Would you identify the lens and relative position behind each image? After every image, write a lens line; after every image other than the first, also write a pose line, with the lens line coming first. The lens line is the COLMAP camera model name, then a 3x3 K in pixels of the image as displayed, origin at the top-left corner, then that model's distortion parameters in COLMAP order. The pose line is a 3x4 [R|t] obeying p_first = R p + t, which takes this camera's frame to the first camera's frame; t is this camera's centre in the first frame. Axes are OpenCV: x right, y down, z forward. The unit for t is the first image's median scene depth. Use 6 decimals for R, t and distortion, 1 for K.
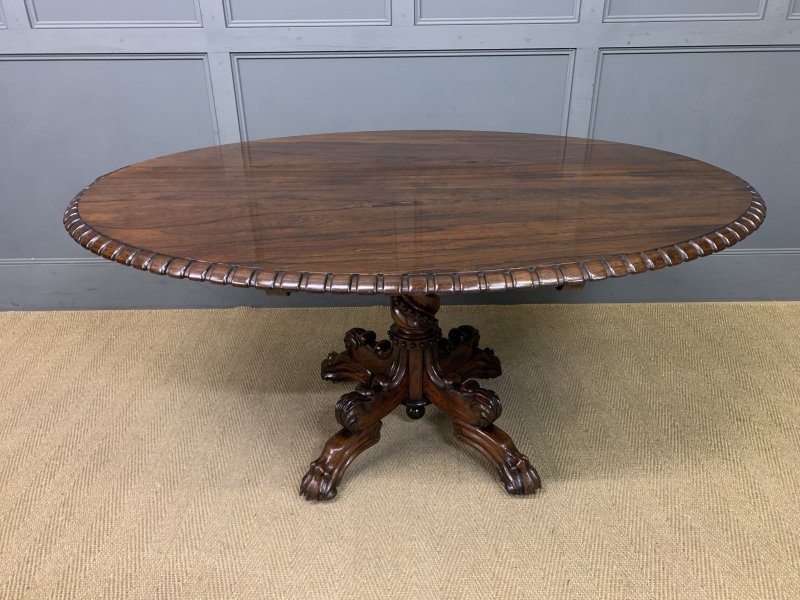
lens RADIAL K [[625.5, 0, 399.5], [0, 625.5, 300.9], [0, 0, 1]] dist [0.026654, -0.015109]
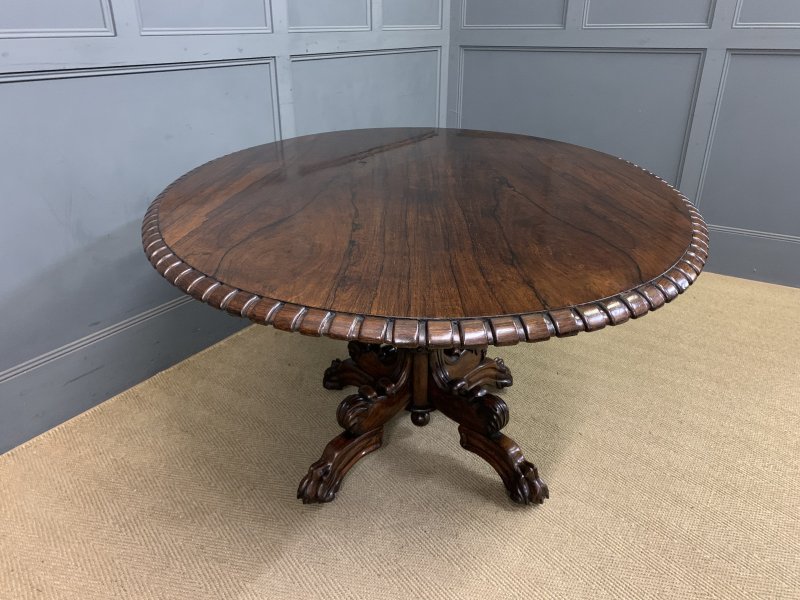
lens RADIAL K [[625.5, 0, 405.0], [0, 625.5, 300.1], [0, 0, 1]] dist [0.026654, -0.015109]
pose [[0.542430, -0.334456, 0.770655, -0.656343], [0.375255, 0.917195, 0.133927, -0.098405], [-0.751633, 0.216546, 0.623021, 0.306607]]
